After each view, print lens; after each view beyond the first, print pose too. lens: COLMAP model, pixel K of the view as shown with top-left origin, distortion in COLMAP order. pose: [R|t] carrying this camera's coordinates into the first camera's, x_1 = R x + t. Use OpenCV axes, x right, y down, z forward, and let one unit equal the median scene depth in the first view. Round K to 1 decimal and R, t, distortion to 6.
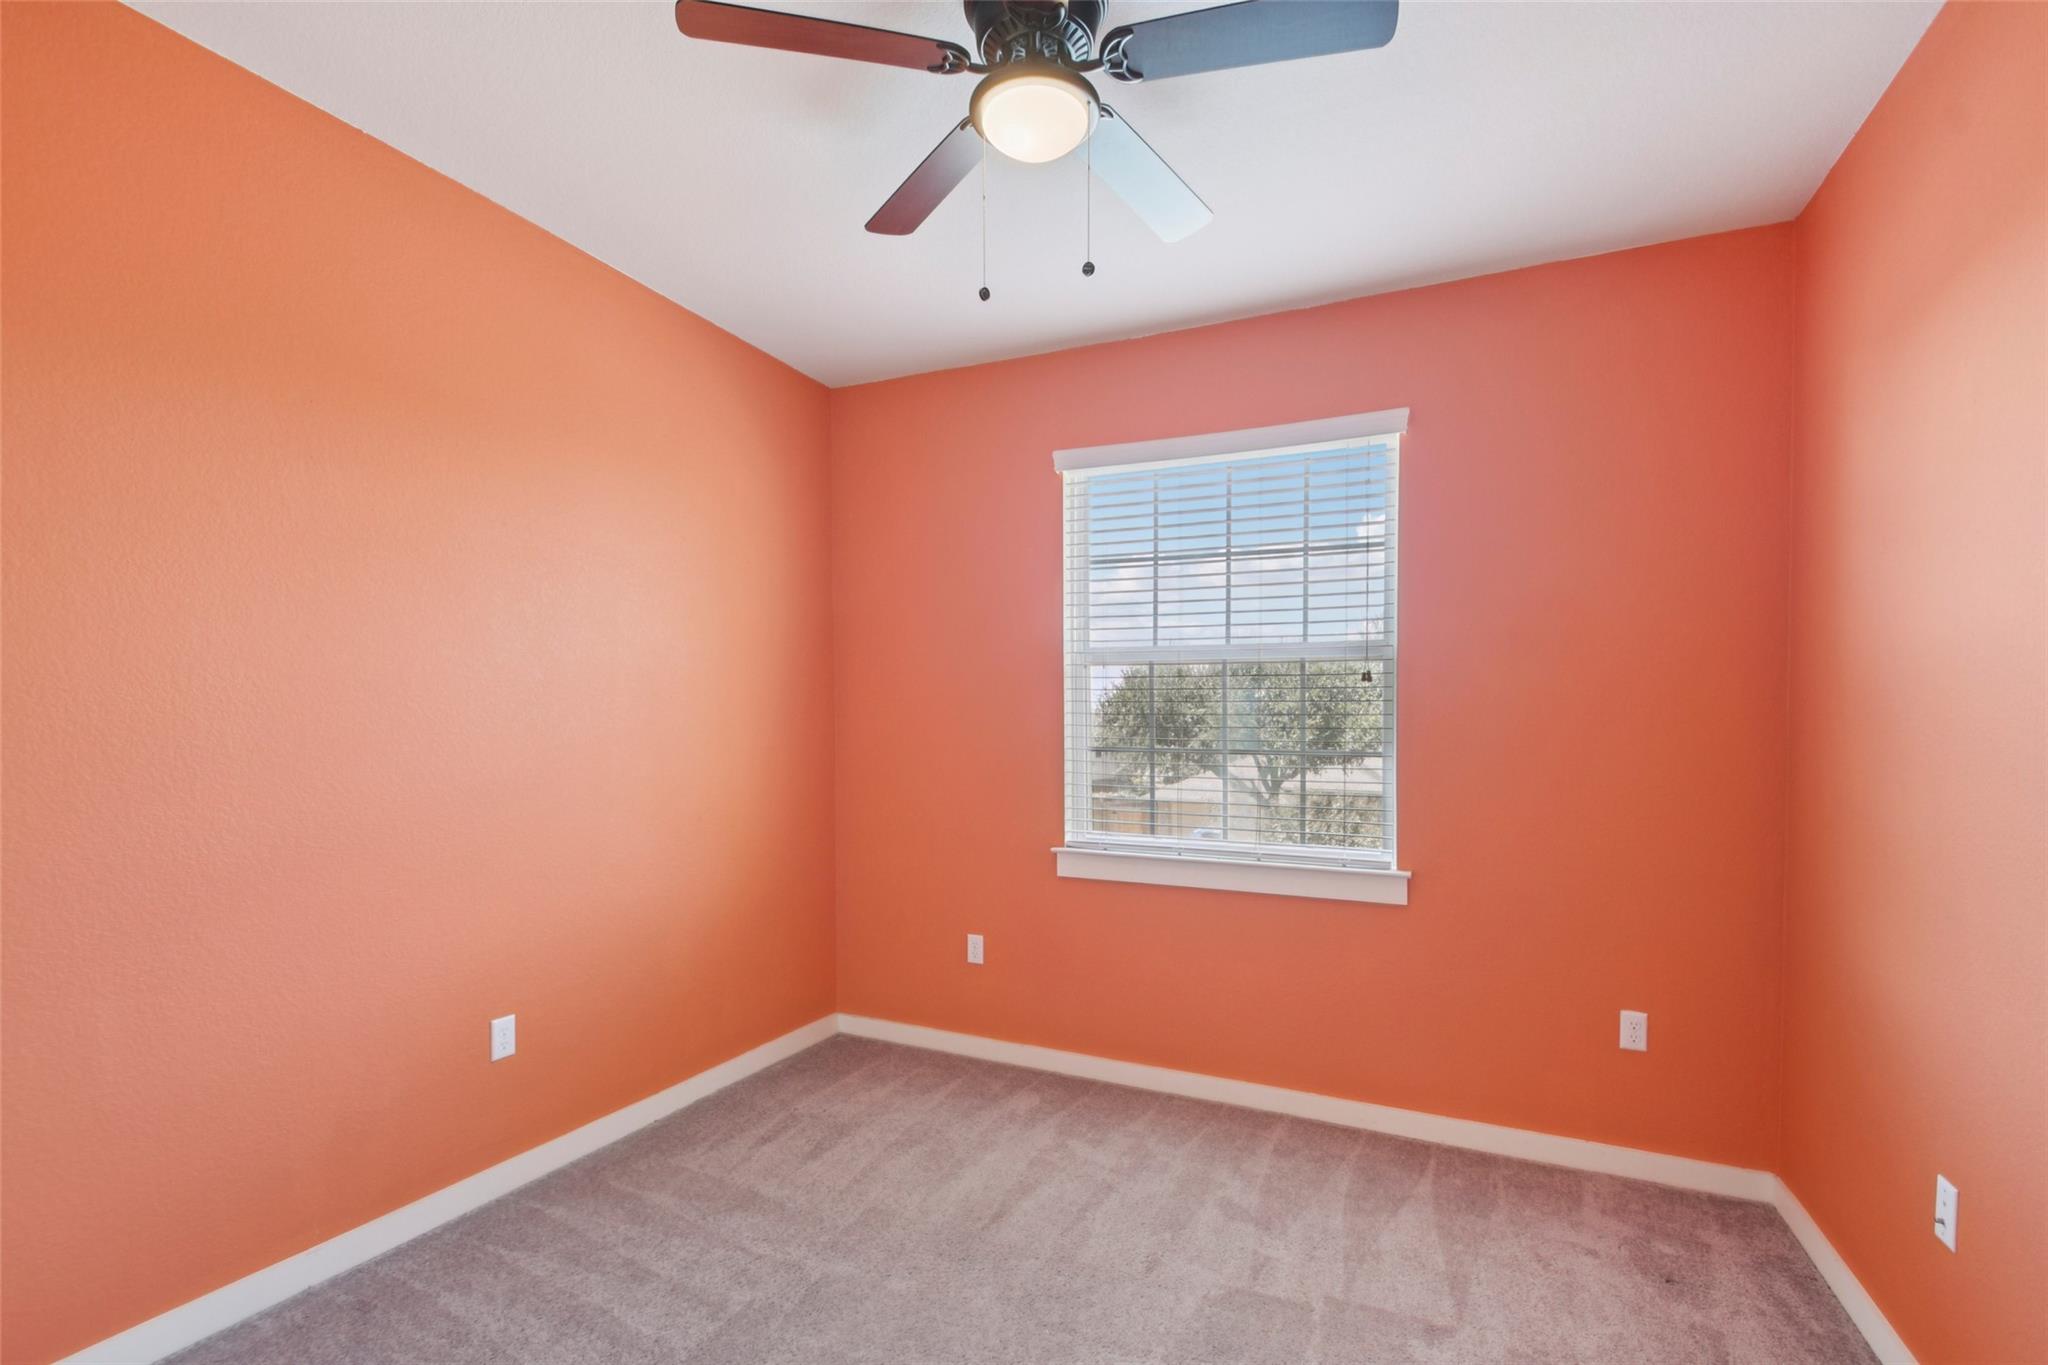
lens RADIAL K [[879.4, 0, 1056.9], [0, 879.4, 781.2], [0, 0, 1]] dist [0.038087, -0.009874]
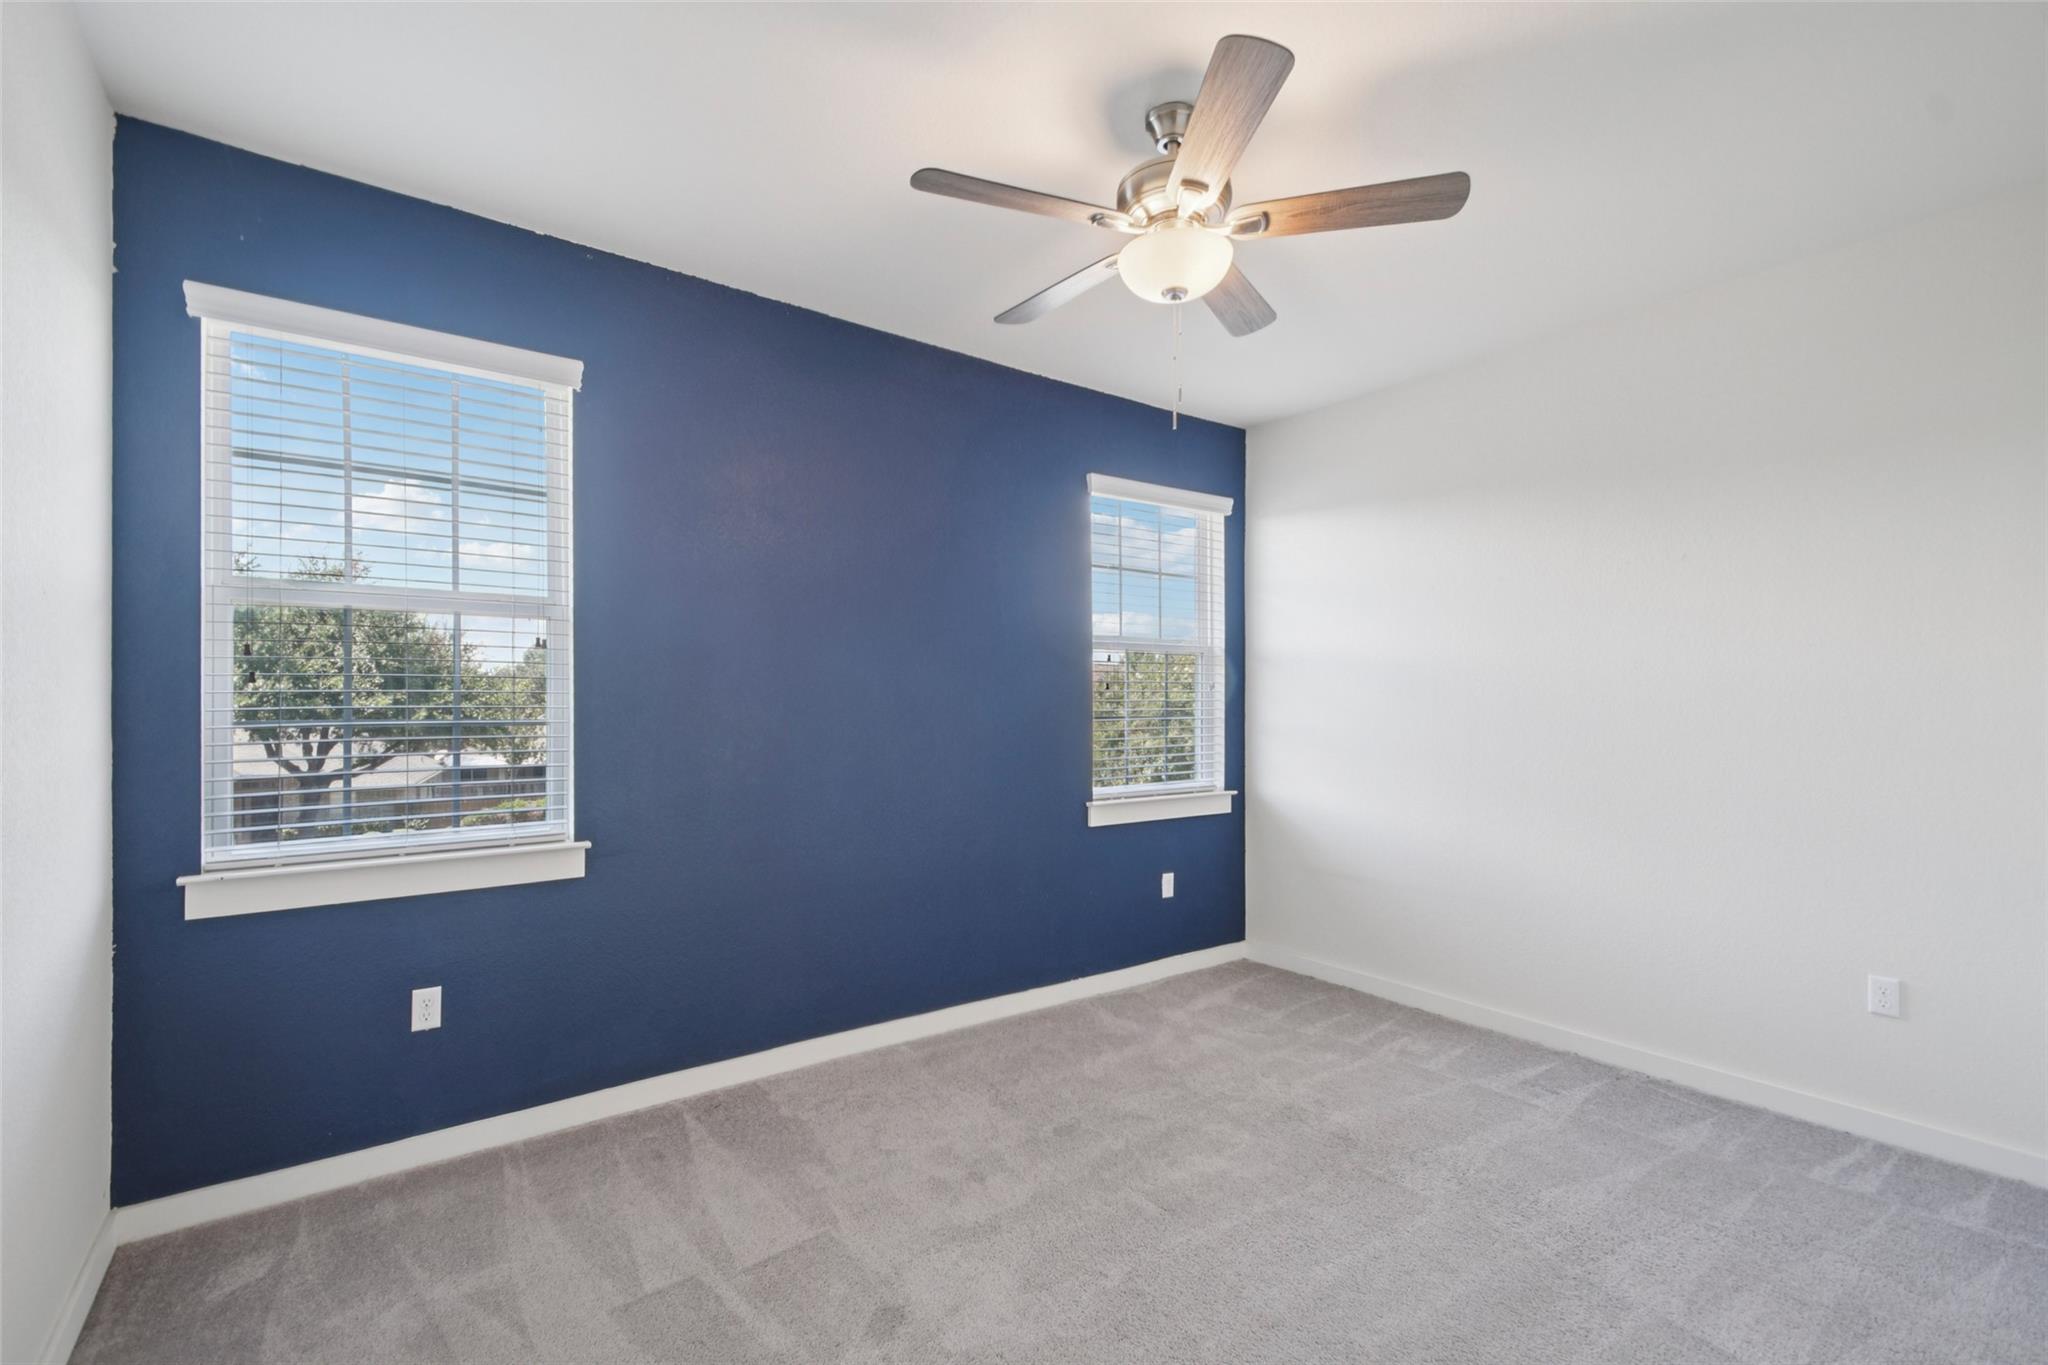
lens RADIAL K [[907.3, 0, 1023.0], [0, 907.3, 712.5], [0, 0, 1]] dist [0.024971, -0.011331]
pose [[0.510411, -0.025781, 0.859544, -0.259675], [0.054848, 0.998491, -0.002621, -0.011211], [-0.858180, 0.048482, 0.511055, 0.107377]]
